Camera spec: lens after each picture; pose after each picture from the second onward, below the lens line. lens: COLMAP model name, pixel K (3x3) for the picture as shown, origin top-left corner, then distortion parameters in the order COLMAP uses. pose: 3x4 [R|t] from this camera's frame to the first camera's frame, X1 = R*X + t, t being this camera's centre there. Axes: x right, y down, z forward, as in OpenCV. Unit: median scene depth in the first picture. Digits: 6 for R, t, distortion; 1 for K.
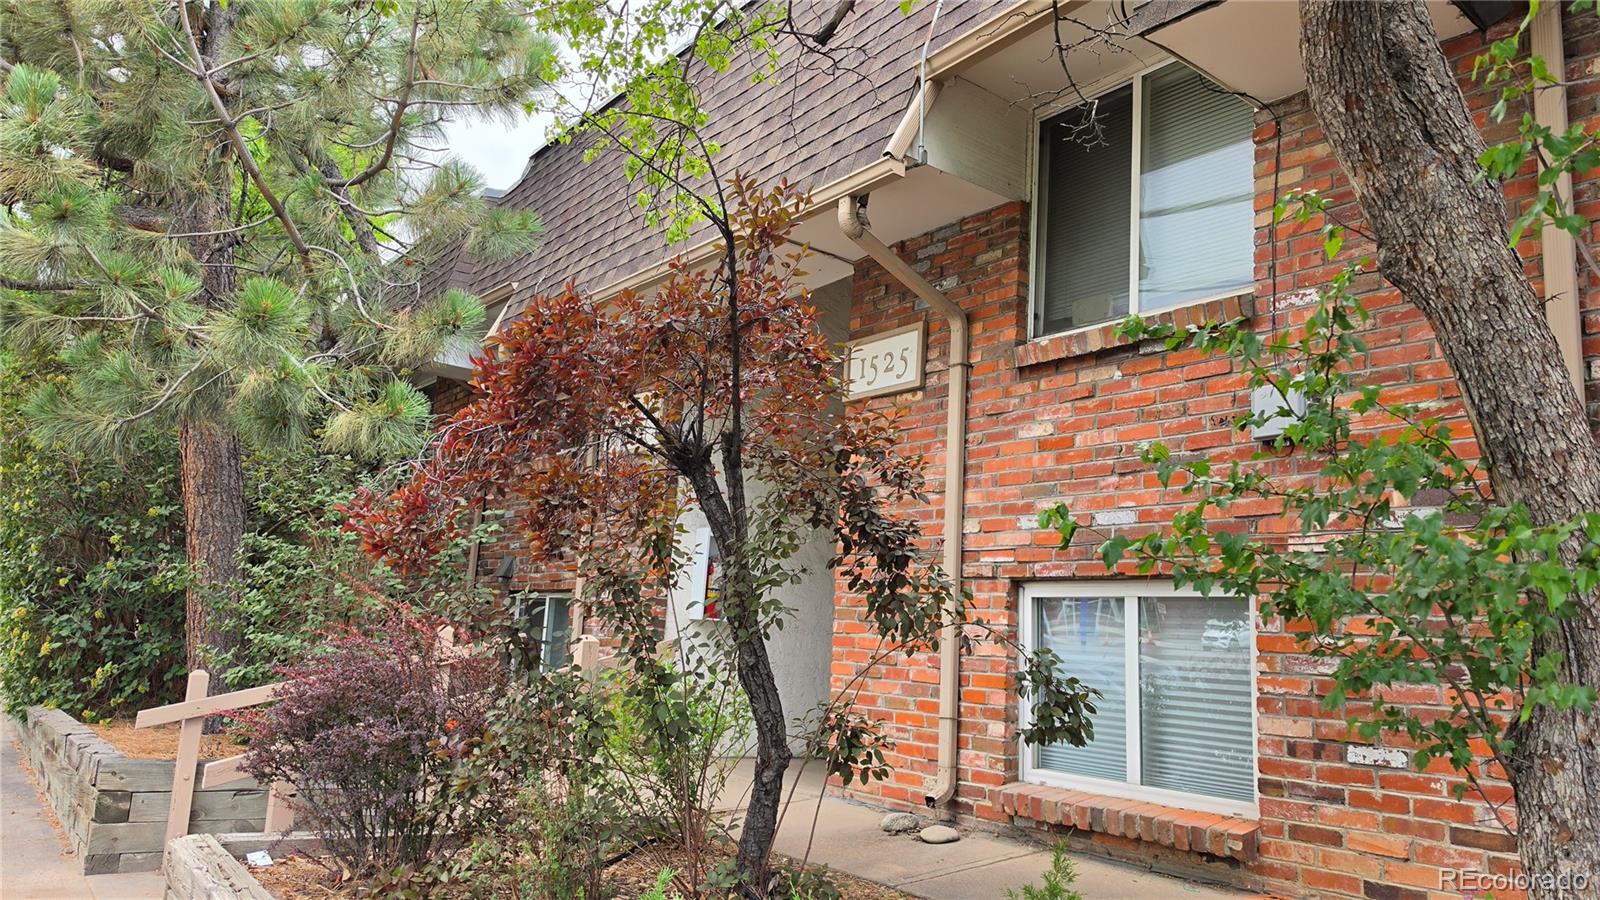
lens RADIAL K [[1102.7, 0, 789.9], [0, 1102.7, 471.2], [0, 0, 1]] dist [0.112452, -0.186608]
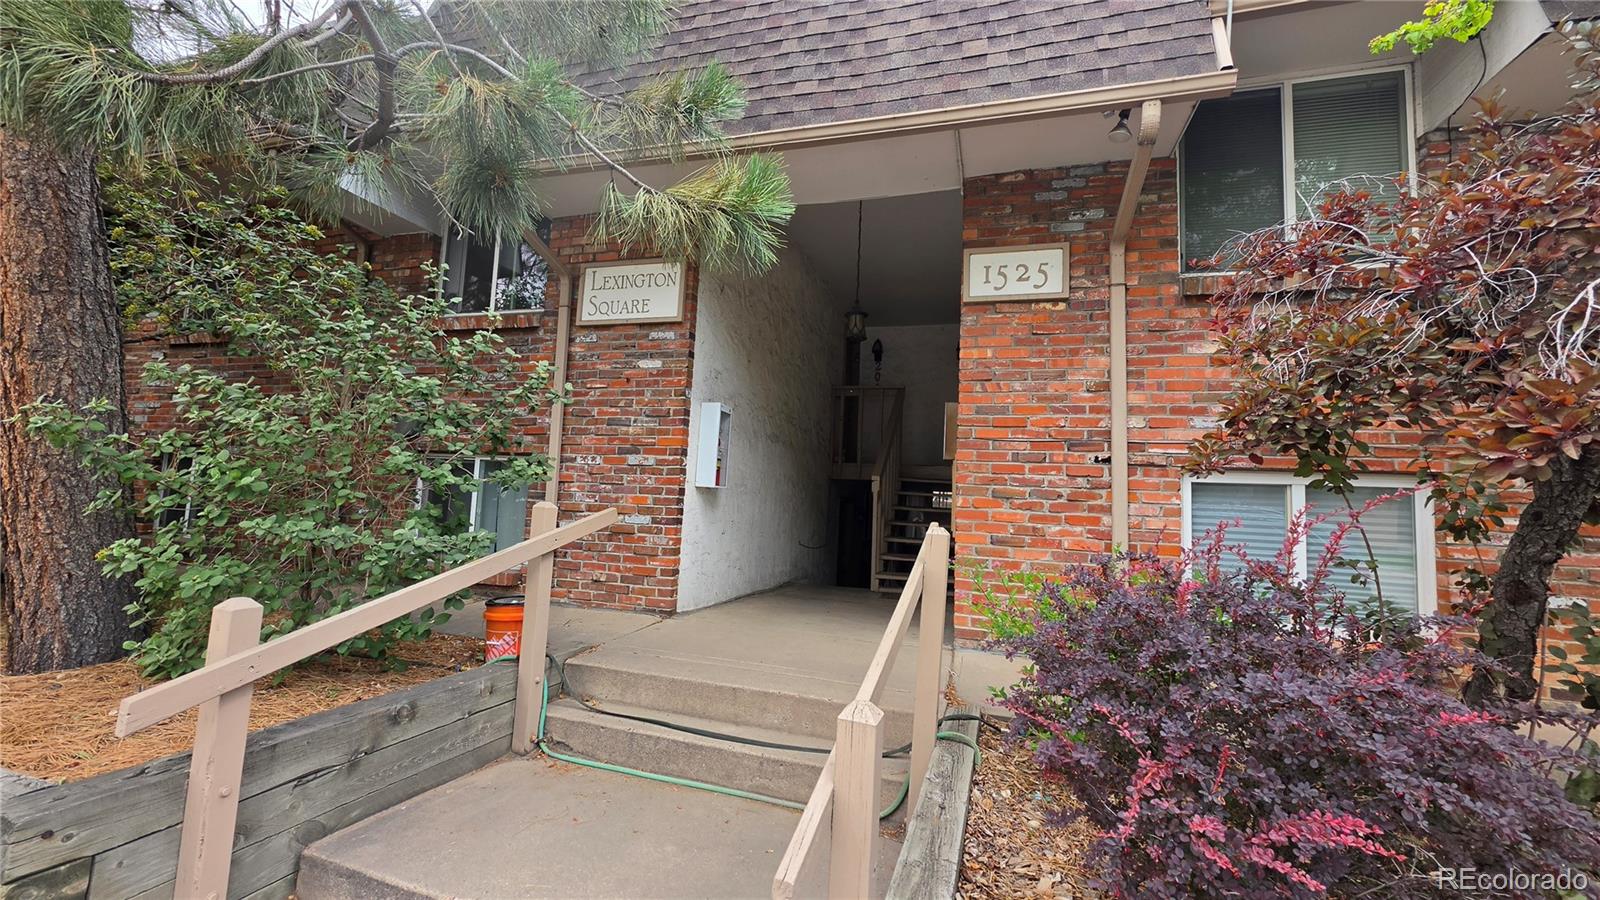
lens RADIAL K [[641.1, 0, 795.0], [0, 641.1, 442.2], [0, 0, 1]] dist [-0.002557, 0.000511]
pose [[0.813495, 0.032813, 0.580645, -0.507696], [-0.091276, 0.993237, 0.071751, 0.052164], [-0.574364, -0.111368, 0.810989, 0.607664]]
